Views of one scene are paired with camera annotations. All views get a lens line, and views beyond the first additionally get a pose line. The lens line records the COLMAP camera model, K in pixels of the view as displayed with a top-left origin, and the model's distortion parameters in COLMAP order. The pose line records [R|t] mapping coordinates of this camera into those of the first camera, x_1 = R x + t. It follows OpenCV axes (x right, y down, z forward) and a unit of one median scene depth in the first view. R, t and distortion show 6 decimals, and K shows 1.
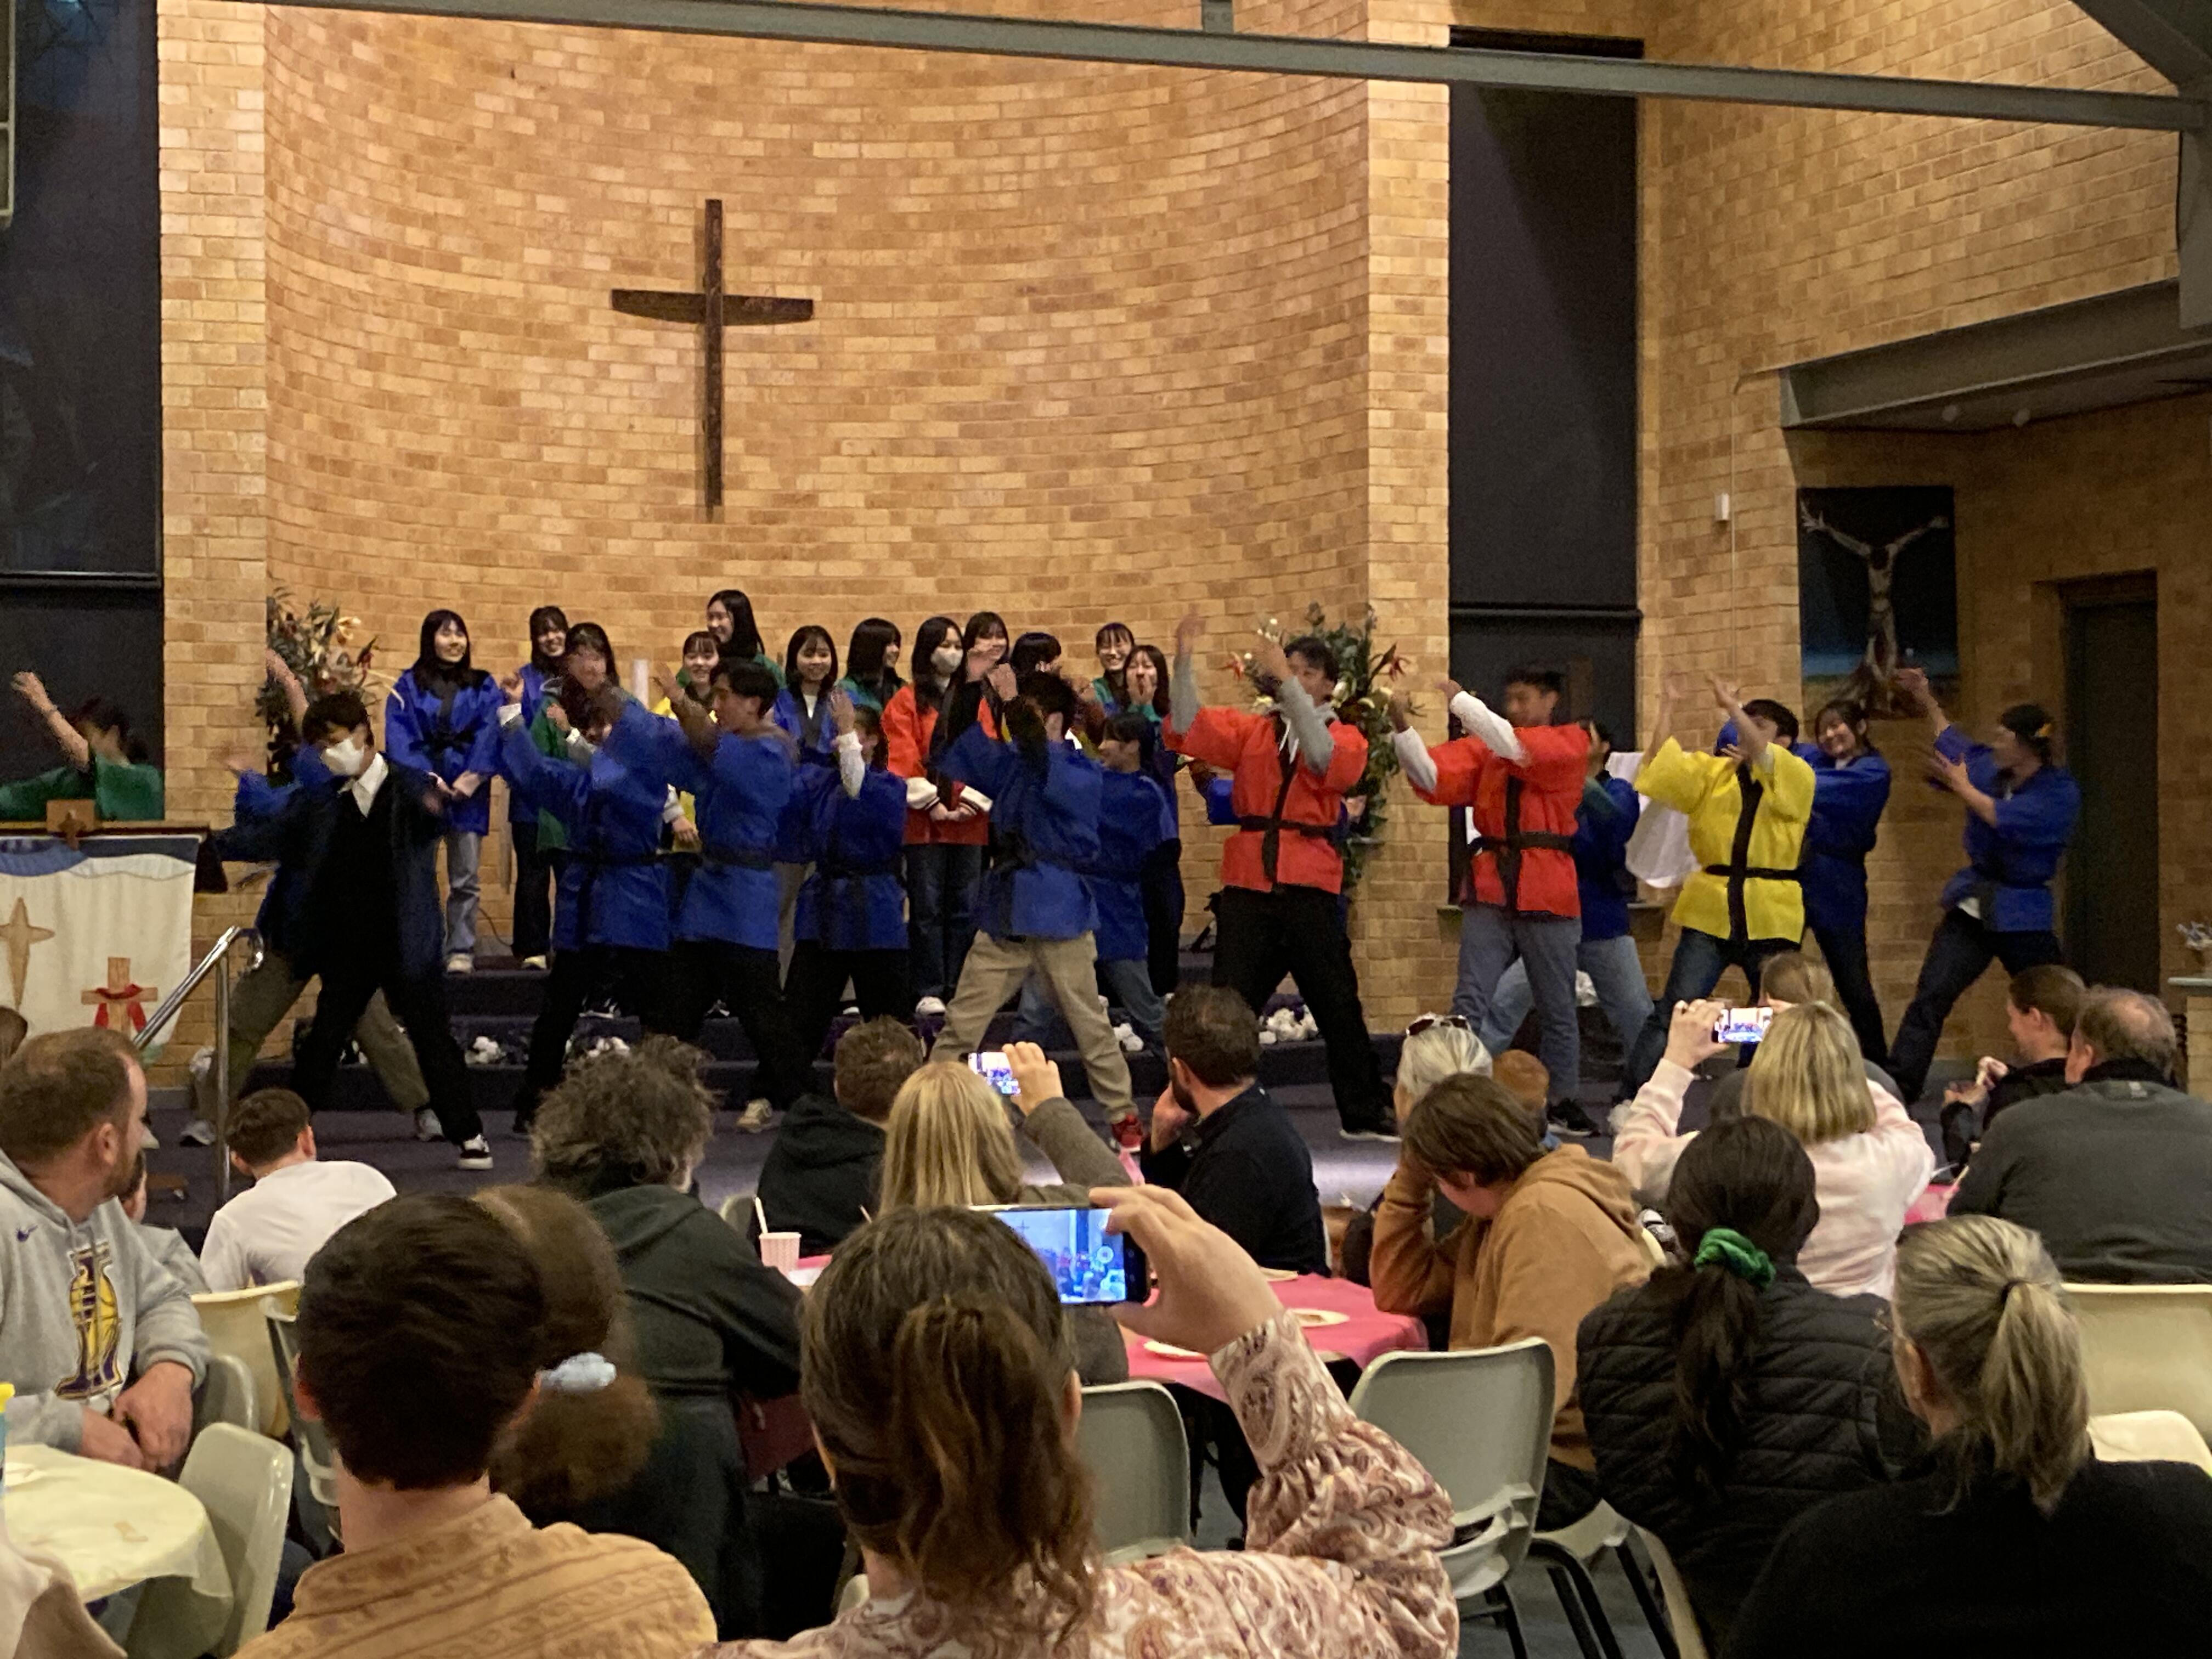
lens RADIAL K [[3769.9, 0, 1101.7], [0, 3769.9, 809.8], [0, 0, 1]] dist [0.168373, 0.000000]
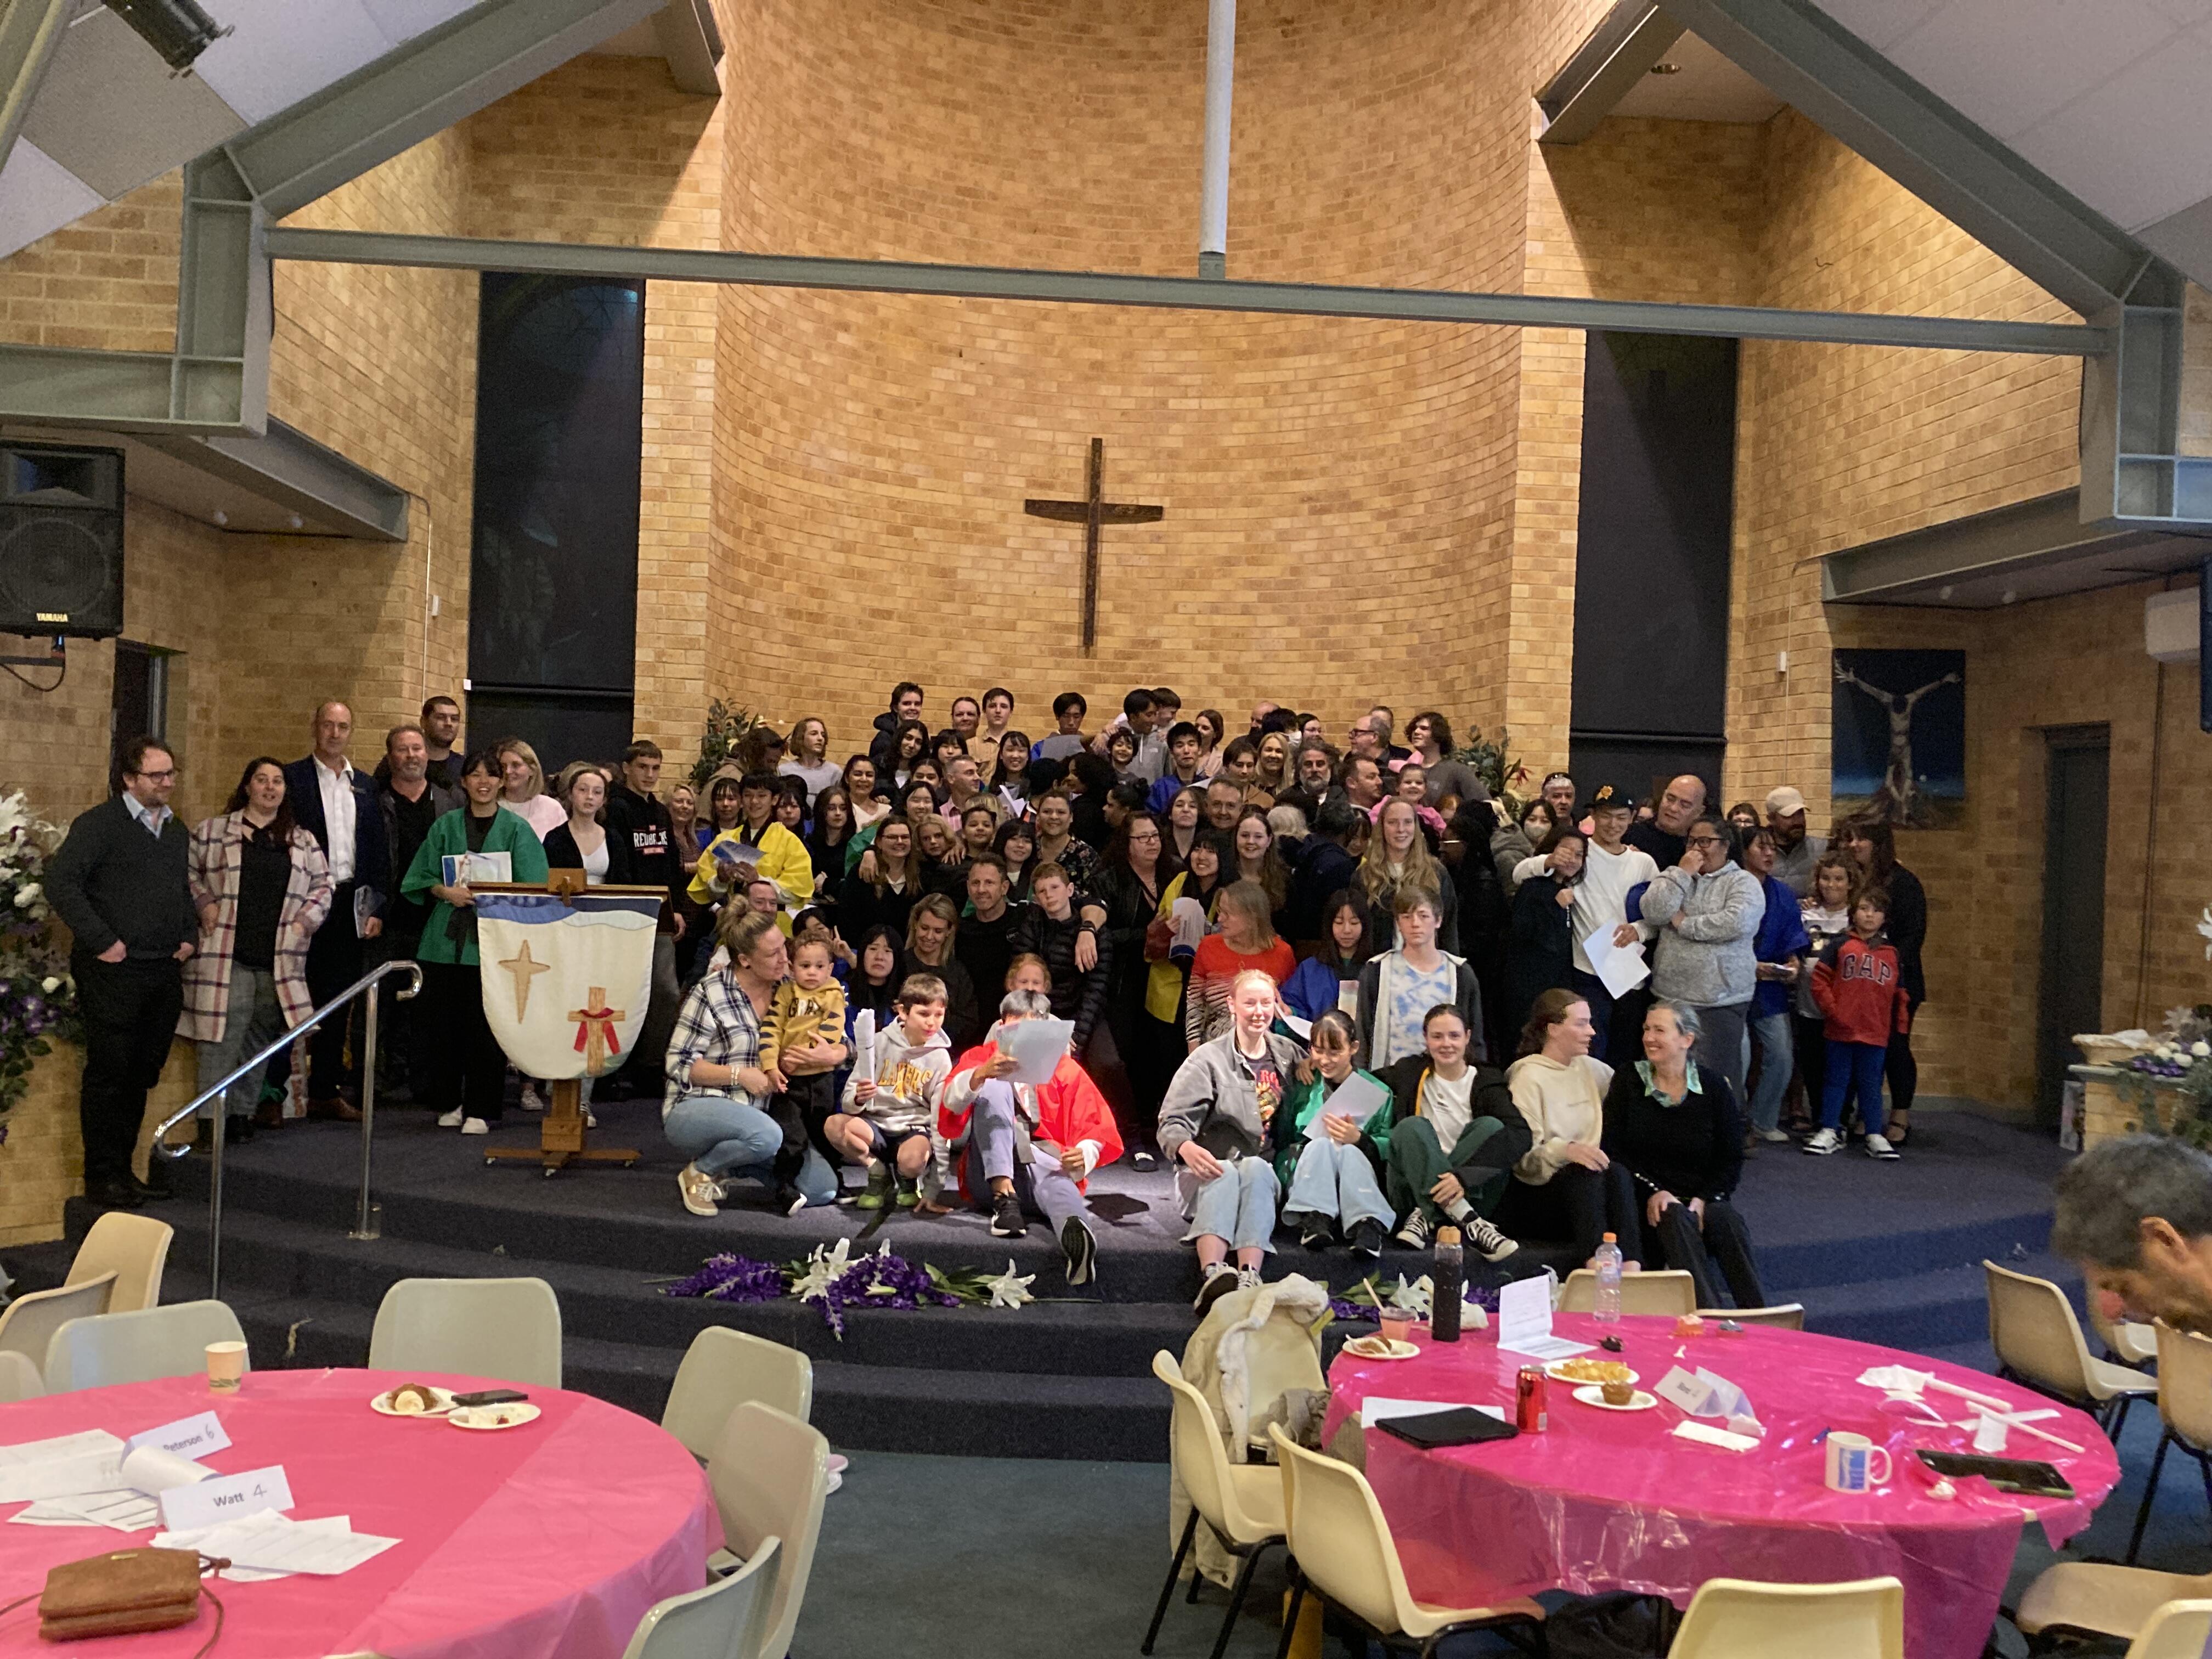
lens RADIAL K [[2147.4, 0, 1100.9], [0, 2147.4, 825.7], [0, 0, 1]] dist [0.026282, 0.000000]
pose [[0.965072, 0.039823, -0.258939, 0.129178], [-0.038978, 0.999205, 0.008400, -0.019913], [0.259068, 0.001986, 0.965857, 0.215043]]
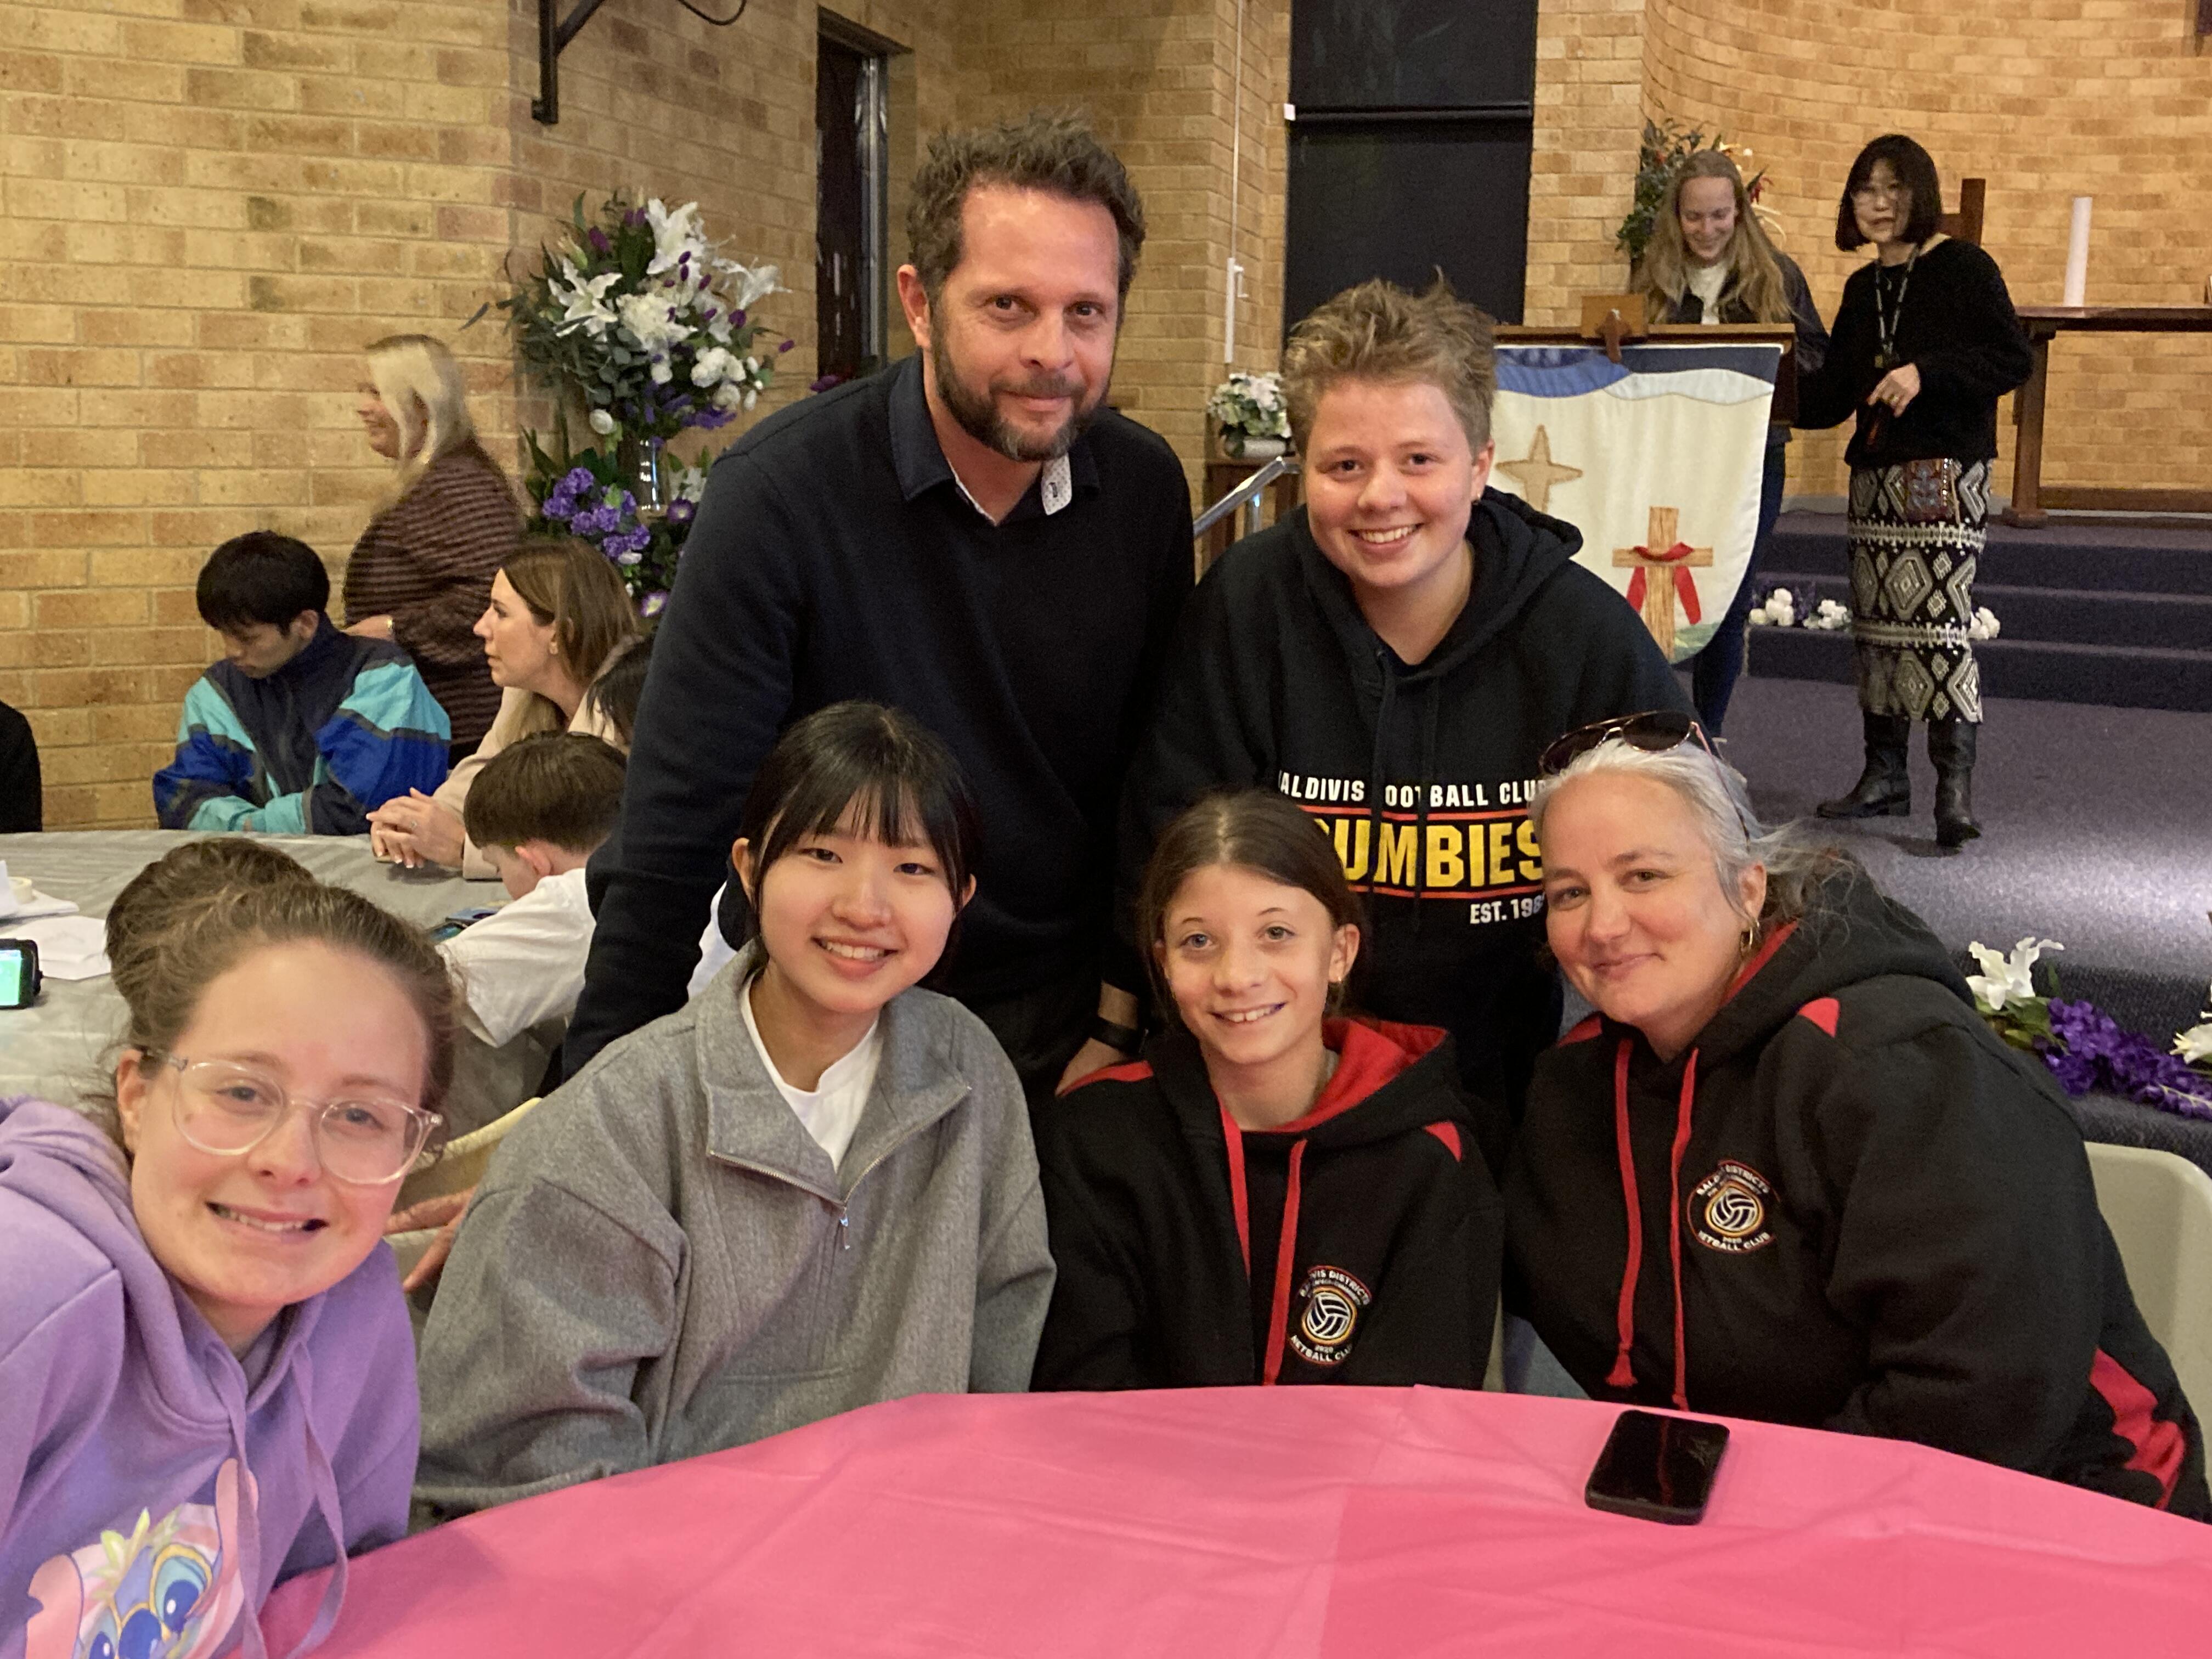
lens RADIAL K [[2361.3, 0, 1093.9], [0, 2361.3, 807.3], [0, 0, 1]] dist [0.023233, 0.000000]
pose [[0.840811, 0.102919, -0.531454, -0.001870], [-0.015468, 0.985927, 0.166458, 0.014537], [0.541107, -0.131739, 0.830571, 0.368603]]
